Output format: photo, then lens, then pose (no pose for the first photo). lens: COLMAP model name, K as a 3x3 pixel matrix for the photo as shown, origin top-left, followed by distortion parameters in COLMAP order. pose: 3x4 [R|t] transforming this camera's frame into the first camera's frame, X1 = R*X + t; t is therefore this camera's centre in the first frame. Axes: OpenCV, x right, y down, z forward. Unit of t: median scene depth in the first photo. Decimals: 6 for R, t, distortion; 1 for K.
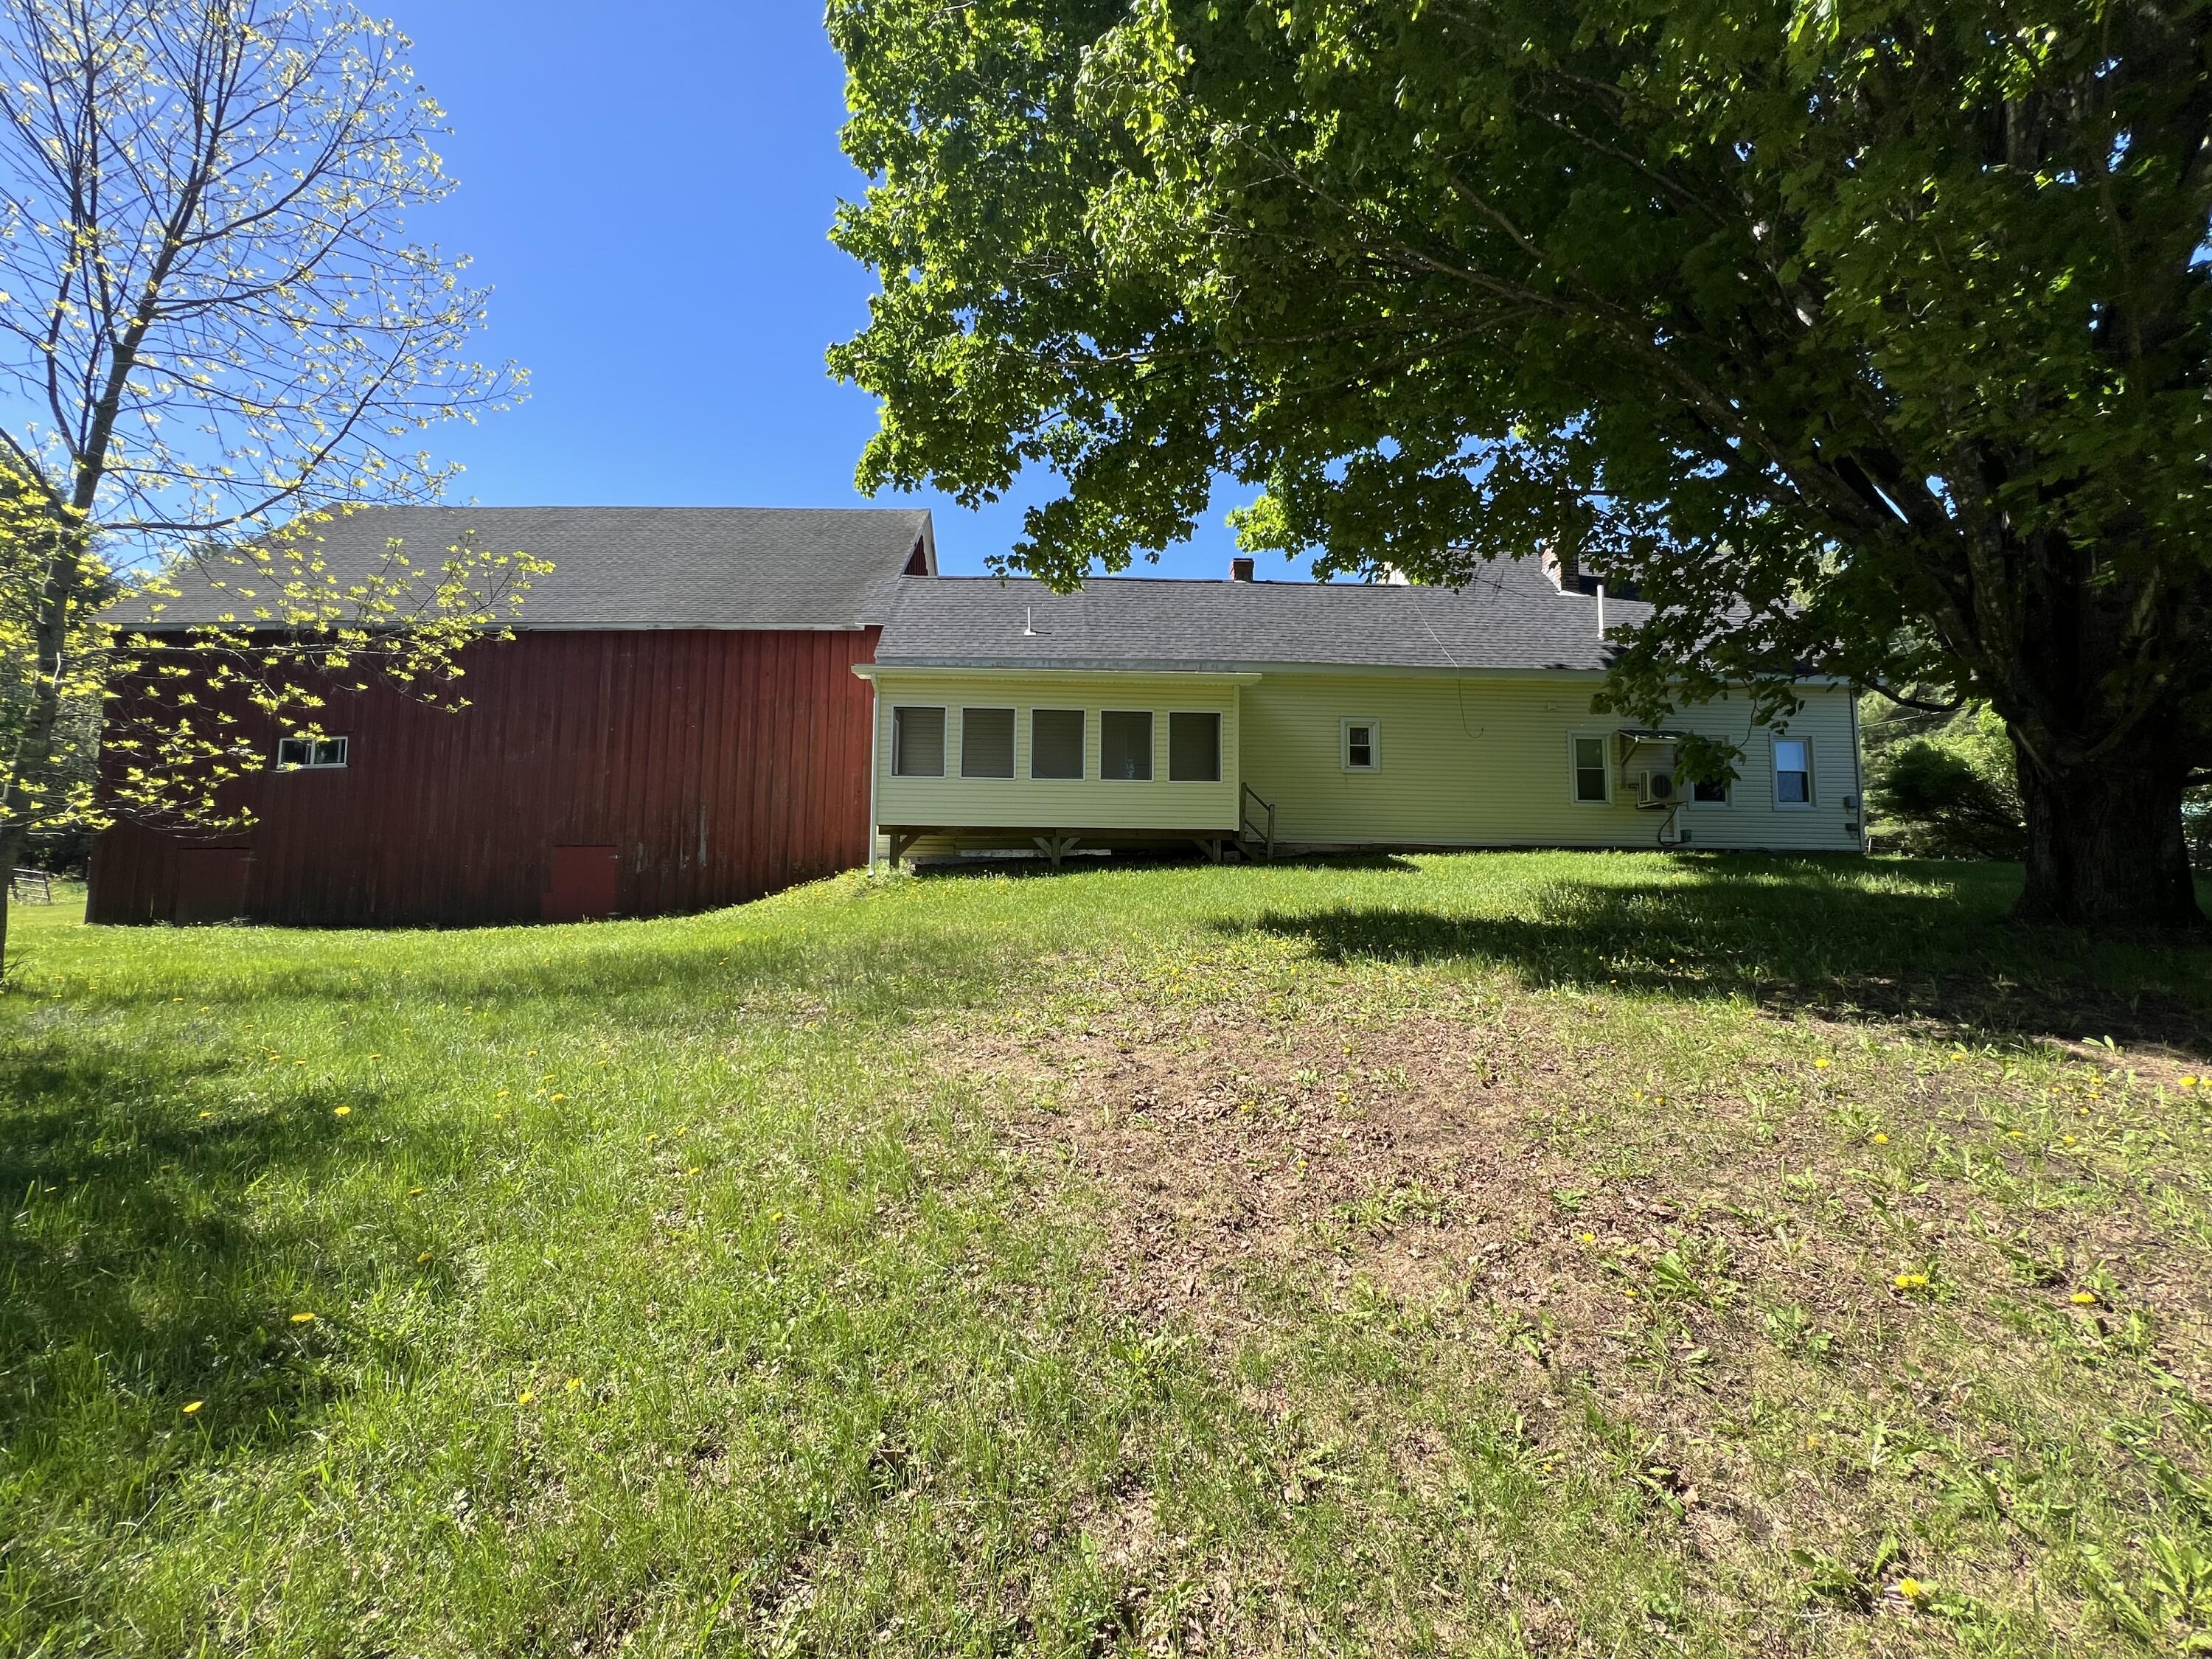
lens RADIAL K [[882.2, 0, 1118.0], [0, 882.2, 834.7], [0, 0, 1]] dist [-0.000367, -0.000195]
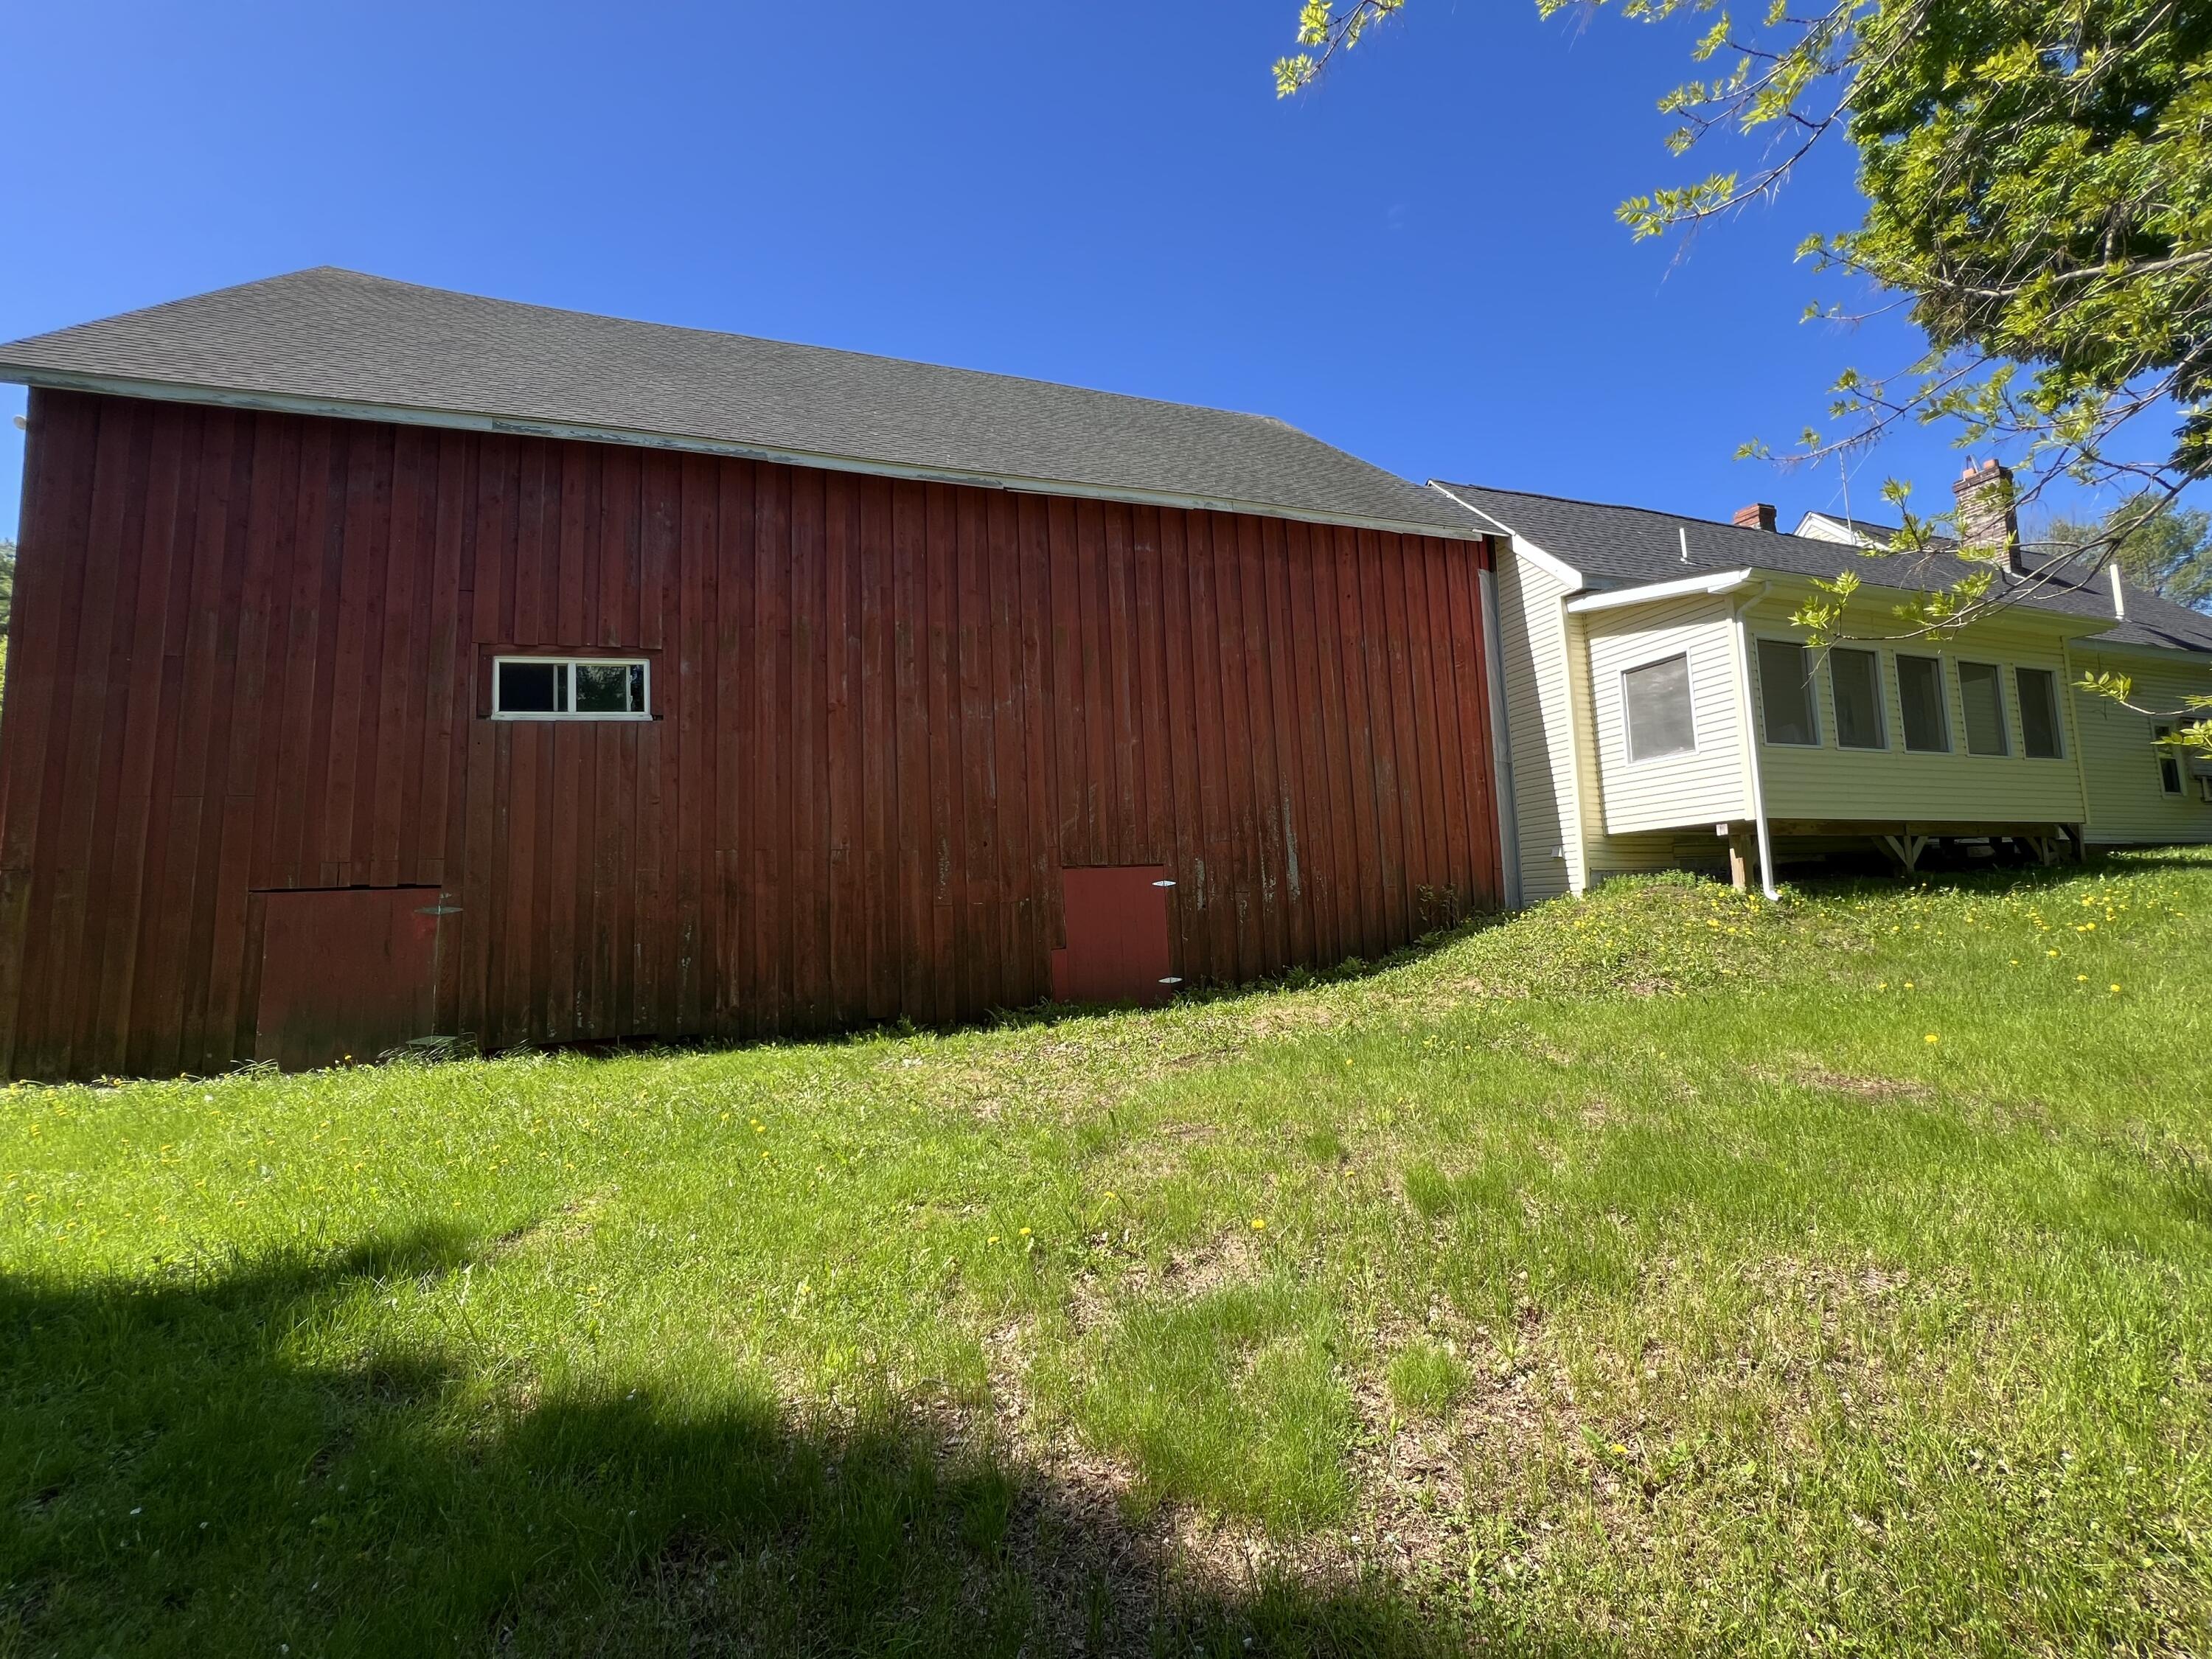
lens RADIAL K [[882.2, 0, 1118.0], [0, 882.2, 834.7], [0, 0, 1]] dist [-0.000367, -0.000195]
pose [[0.955036, -0.011087, 0.296283, -0.771011], [0.020446, 0.999384, -0.028508, 0.008611], [-0.295784, 0.033284, 0.954675, 0.442638]]
